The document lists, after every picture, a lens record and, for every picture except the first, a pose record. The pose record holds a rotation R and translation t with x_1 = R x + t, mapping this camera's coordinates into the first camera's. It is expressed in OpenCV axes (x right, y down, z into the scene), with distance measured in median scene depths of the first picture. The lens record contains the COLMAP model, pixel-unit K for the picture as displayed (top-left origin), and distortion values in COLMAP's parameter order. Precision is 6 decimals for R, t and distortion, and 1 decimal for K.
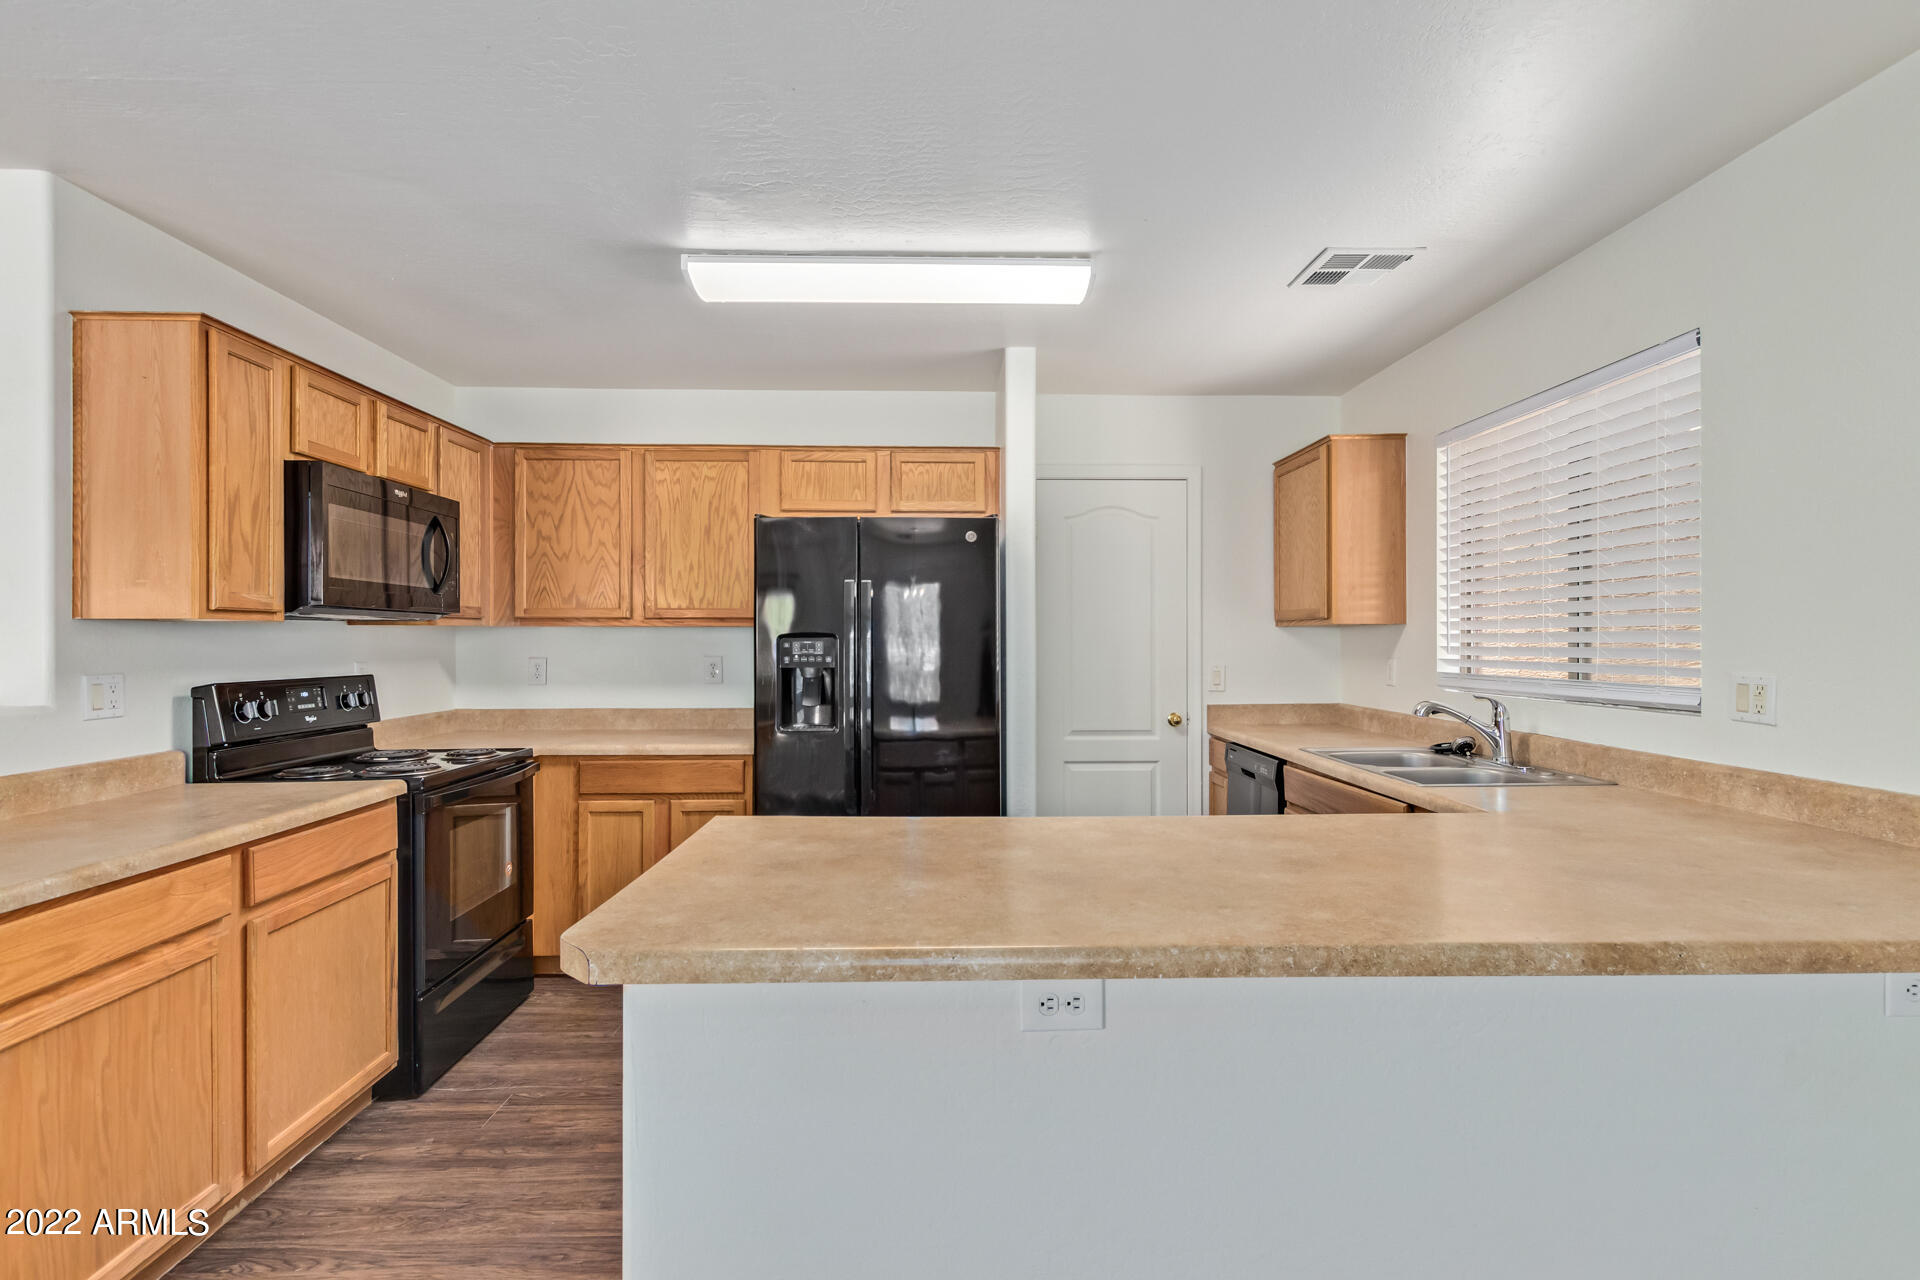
lens RADIAL K [[911.2, 0, 979.1], [0, 911.2, 634.0], [0, 0, 1]] dist [0.011527, -0.002112]
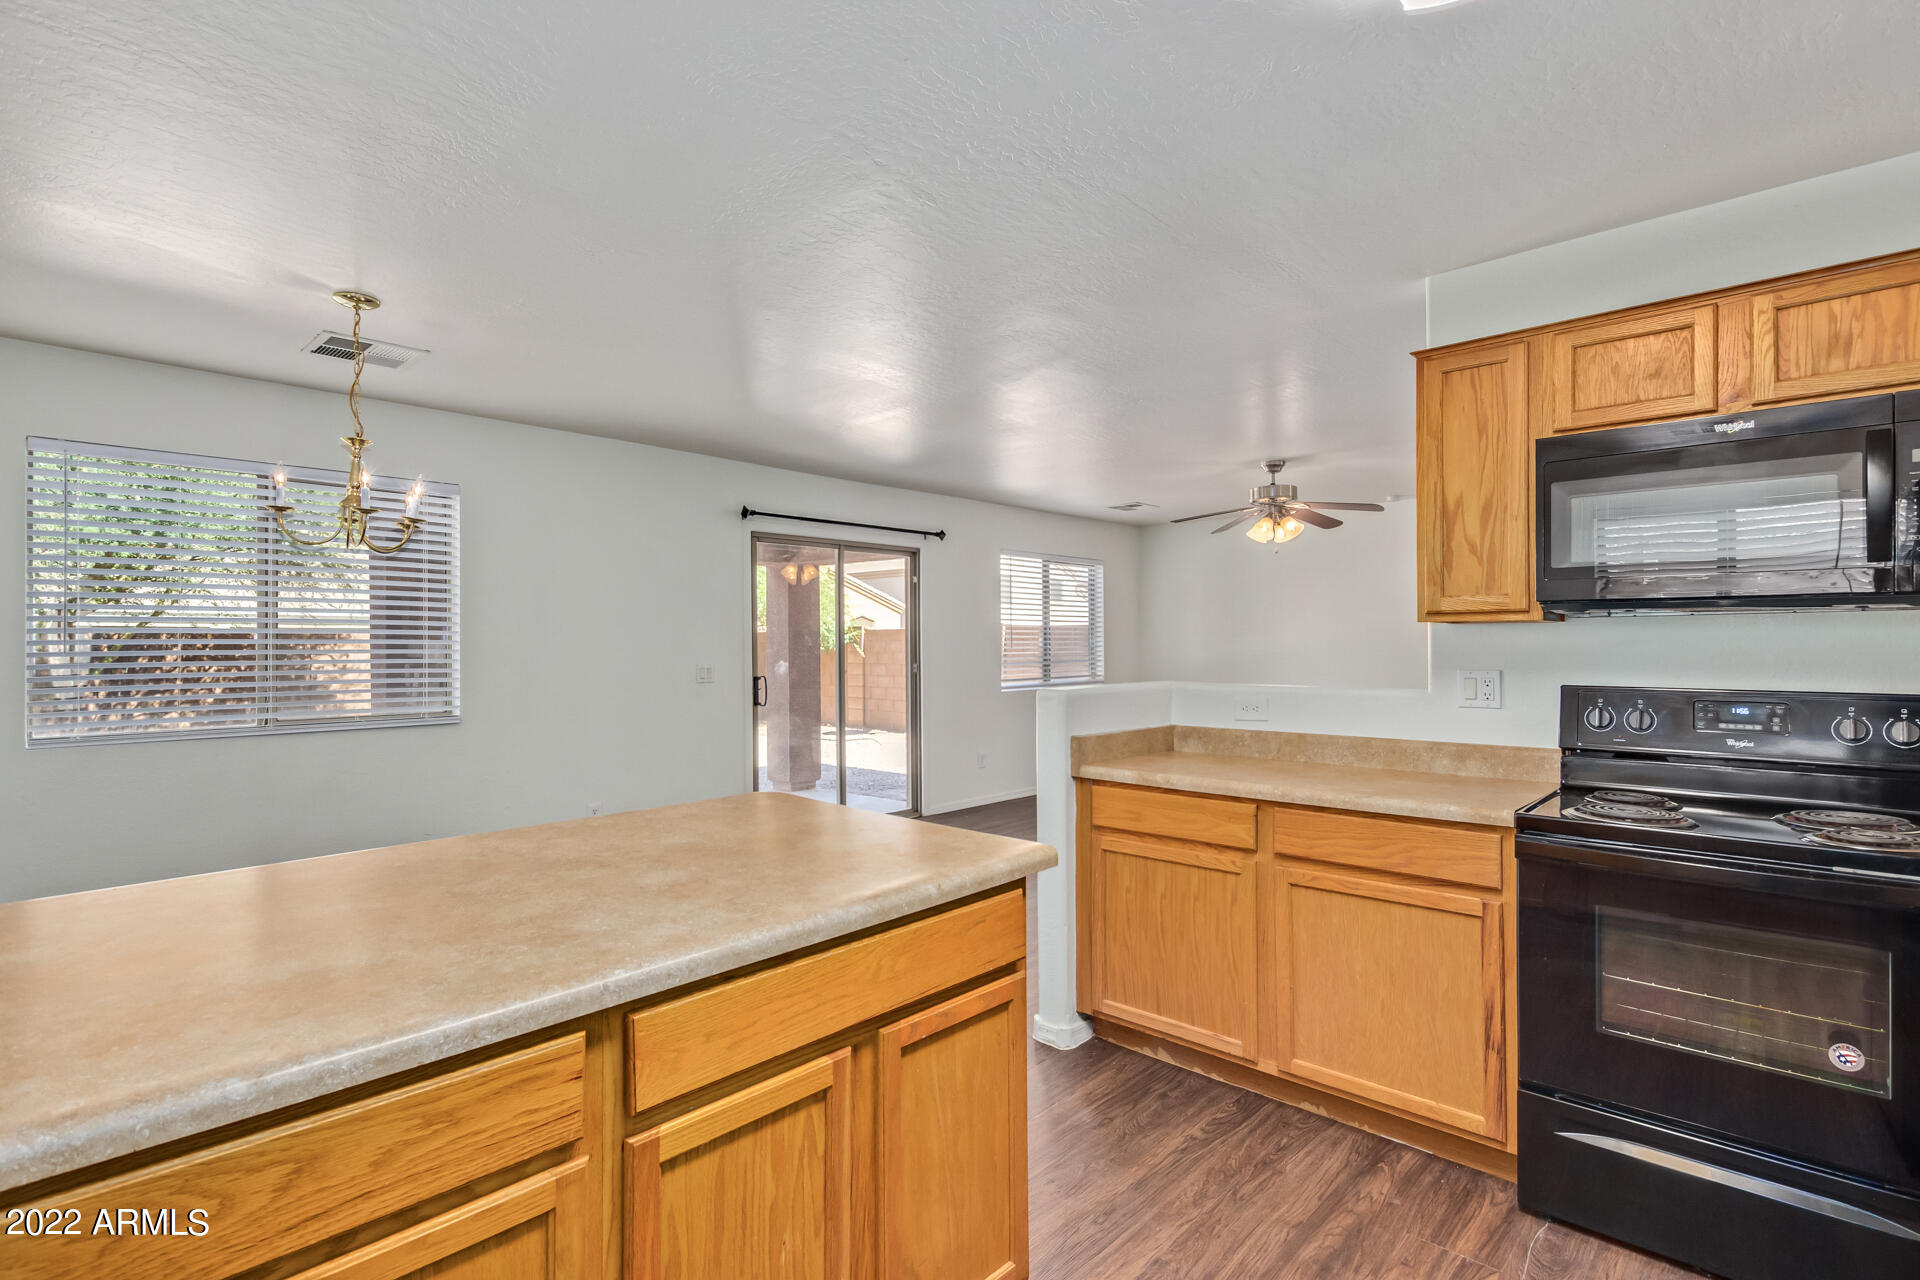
lens RADIAL K [[911.2, 0, 948.8], [0, 911.2, 632.0], [0, 0, 1]] dist [0.011527, -0.002112]
pose [[-0.715429, -0.007952, -0.698640, 0.228344], [0.005559, 0.999839, -0.017074, 0.007919], [0.698663, -0.016099, -0.715270, 0.909509]]
